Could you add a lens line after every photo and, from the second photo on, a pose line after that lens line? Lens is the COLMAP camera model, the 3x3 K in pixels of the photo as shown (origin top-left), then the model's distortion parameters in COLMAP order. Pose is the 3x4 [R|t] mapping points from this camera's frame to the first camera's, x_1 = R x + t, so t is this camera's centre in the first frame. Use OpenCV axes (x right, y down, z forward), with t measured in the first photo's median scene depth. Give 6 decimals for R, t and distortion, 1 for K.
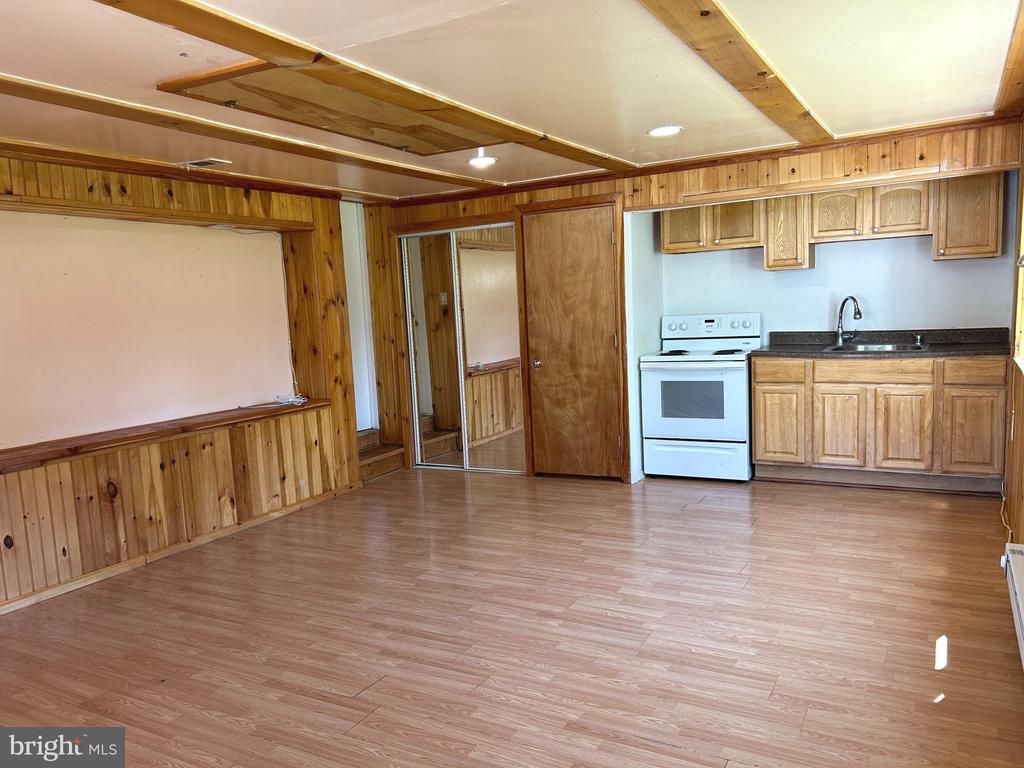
lens RADIAL K [[771.5, 0, 516.6], [0, 771.5, 391.4], [0, 0, 1]] dist [0.069832, -0.080479]
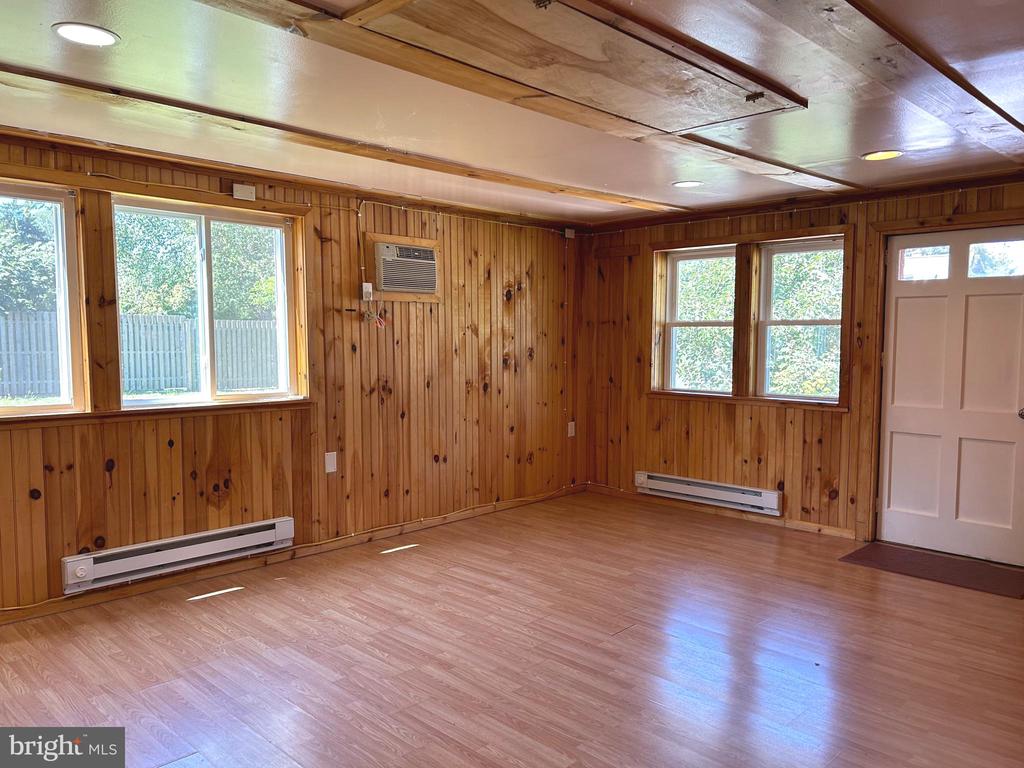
lens RADIAL K [[771.5, 0, 516.6], [0, 771.5, 391.4], [0, 0, 1]] dist [0.069832, -0.080479]
pose [[-0.964733, 0.020070, 0.262465, -0.323916], [0.068093, 0.982179, 0.175182, -0.212502], [-0.254272, 0.186876, -0.948906, 1.962634]]
